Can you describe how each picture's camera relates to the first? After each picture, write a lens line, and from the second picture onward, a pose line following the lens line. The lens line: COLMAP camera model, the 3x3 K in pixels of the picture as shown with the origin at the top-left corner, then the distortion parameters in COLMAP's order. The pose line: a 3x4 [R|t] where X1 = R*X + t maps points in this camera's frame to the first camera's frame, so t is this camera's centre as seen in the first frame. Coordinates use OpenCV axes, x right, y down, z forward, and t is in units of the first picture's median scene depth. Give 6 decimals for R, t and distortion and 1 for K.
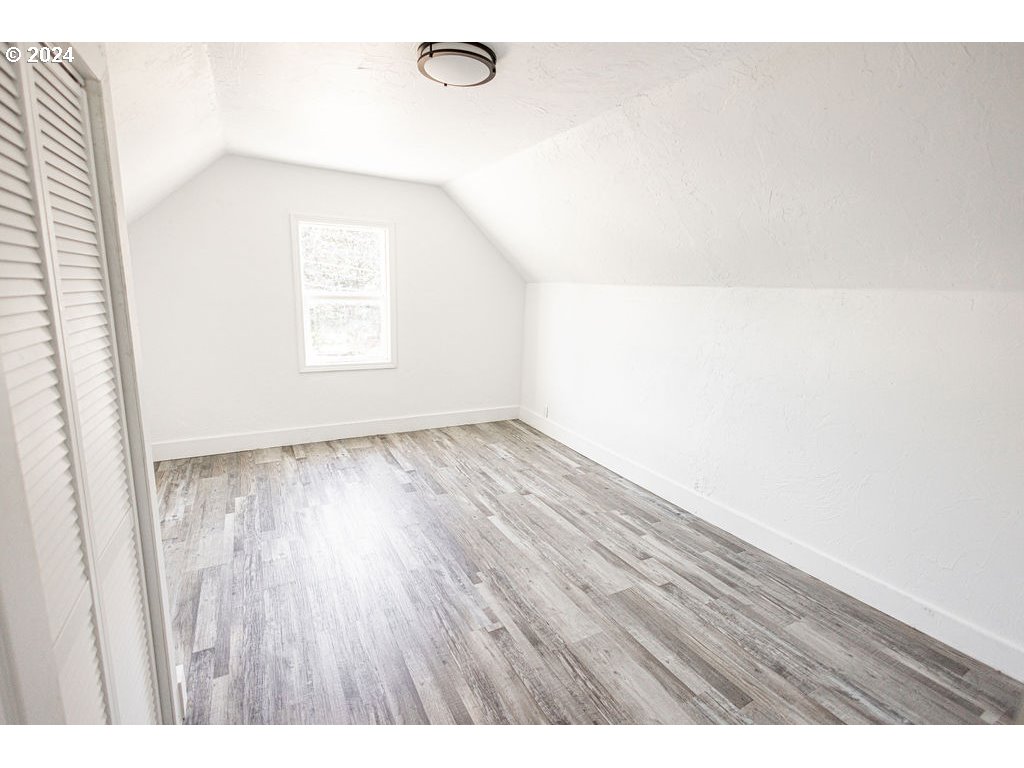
lens RADIAL K [[479.0, 0, 510.4], [0, 479.0, 387.1], [0, 0, 1]] dist [0.008045, -0.000216]
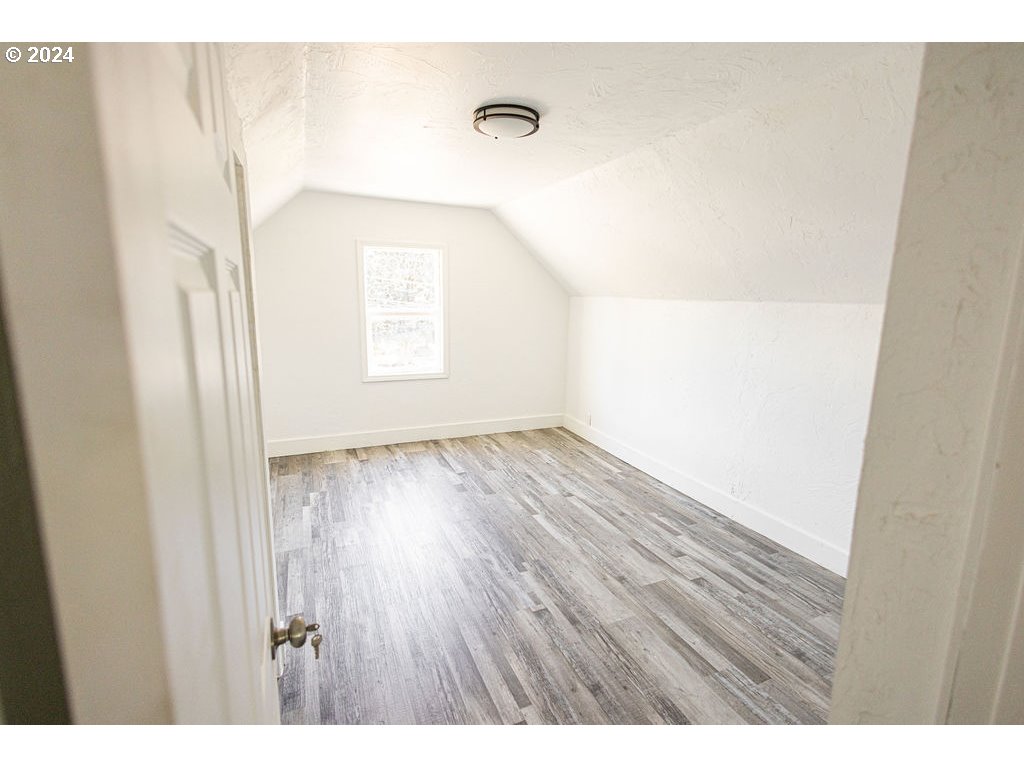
lens RADIAL K [[488.7, 0, 511.2], [0, 488.7, 386.7], [0, 0, 1]] dist [0.004348, 0.000008]
pose [[0.995506, 0.000161, -0.094696, 0.010034], [-0.002040, 0.999803, -0.019745, 0.001864], [0.094674, 0.019849, 0.995310, -0.123271]]
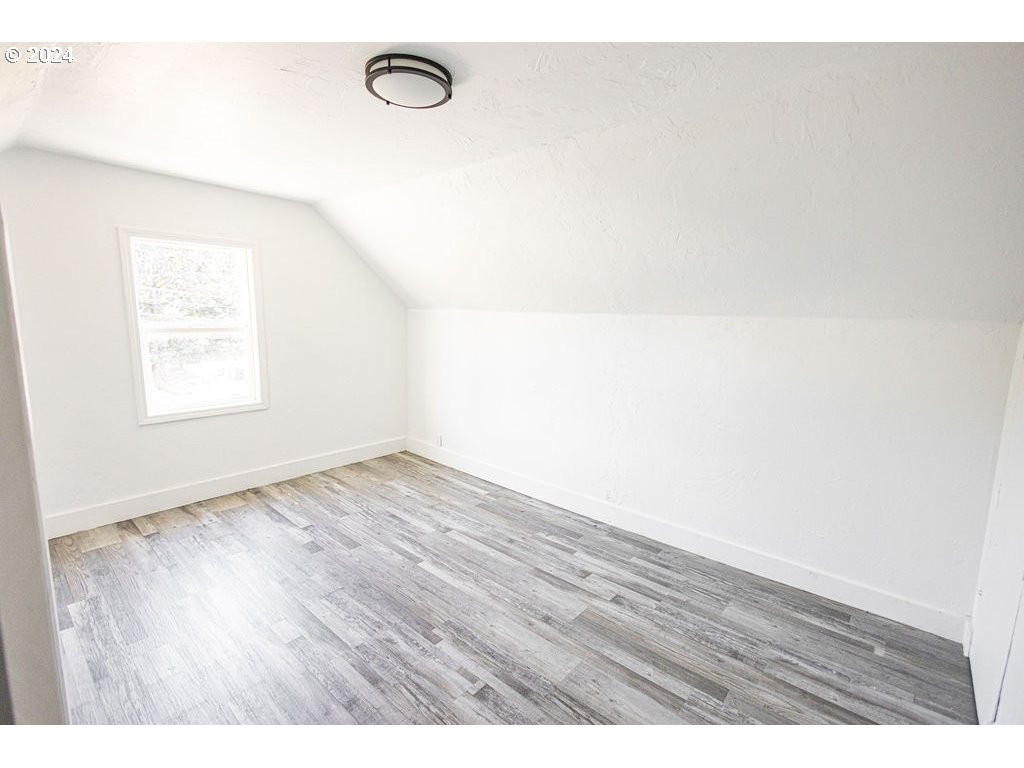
lens RADIAL K [[474.7, 0, 508.2], [0, 474.7, 388.1], [0, 0, 1]] dist [0.010407, -0.000423]
pose [[0.937192, -0.069806, 0.341756, -0.190419], [0.081364, 0.996492, -0.019583, -0.038718], [-0.339191, 0.046160, 0.939584, 0.069862]]
